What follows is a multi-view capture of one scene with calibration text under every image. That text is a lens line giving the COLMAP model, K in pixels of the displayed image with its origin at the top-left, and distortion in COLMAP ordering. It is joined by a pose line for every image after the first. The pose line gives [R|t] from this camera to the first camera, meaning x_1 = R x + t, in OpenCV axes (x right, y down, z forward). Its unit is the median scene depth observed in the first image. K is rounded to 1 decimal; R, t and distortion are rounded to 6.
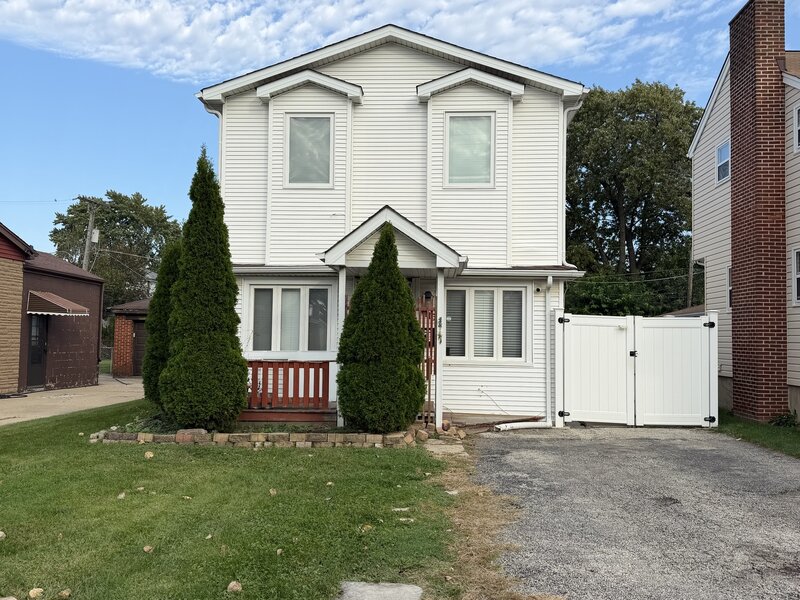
lens RADIAL K [[771.2, 0, 400.1], [0, 771.2, 297.5], [0, 0, 1]] dist [0.046226, 0.000000]
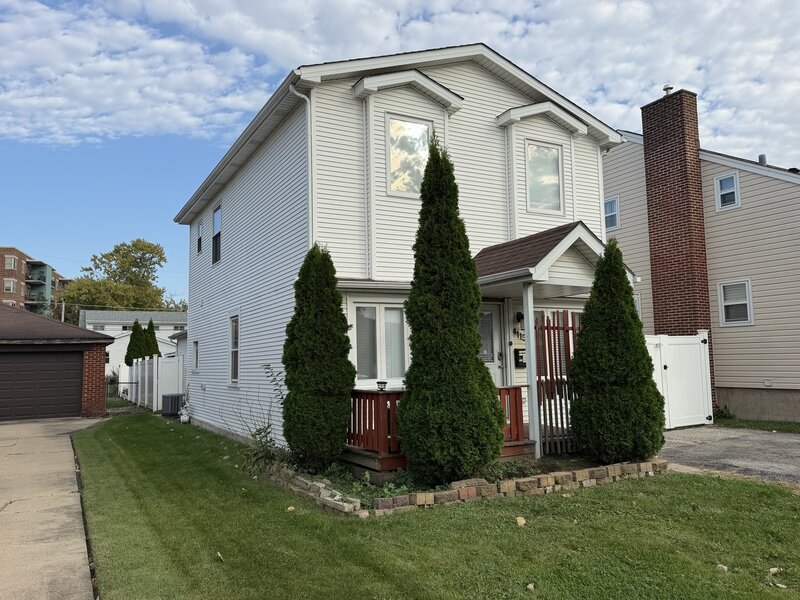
lens RADIAL K [[617.7, 0, 394.9], [0, 617.7, 306.5], [0, 0, 1]] dist [0.039282, -0.001709]
pose [[0.851208, 0.015881, 0.524588, -0.522417], [0.003090, 0.999373, -0.035268, 0.012495], [-0.524819, 0.031641, 0.850625, 0.394469]]
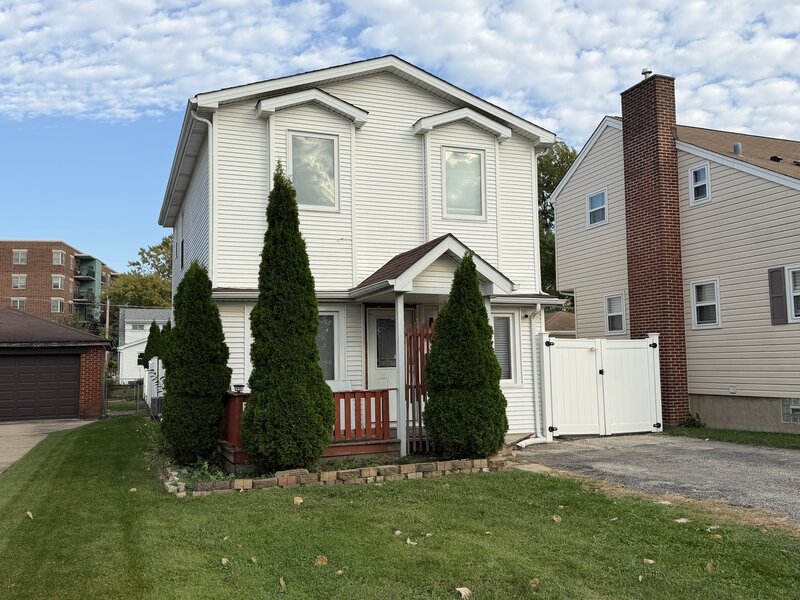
lens RADIAL K [[731.9, 0, 406.1], [0, 731.9, 308.7], [0, 0, 1]] dist [0.073809, 0.000000]
pose [[0.909789, 0.002655, 0.415062, -0.397181], [0.007216, 0.999727, -0.022211, 0.001280], [-0.415007, 0.023203, 0.909522, 0.125099]]
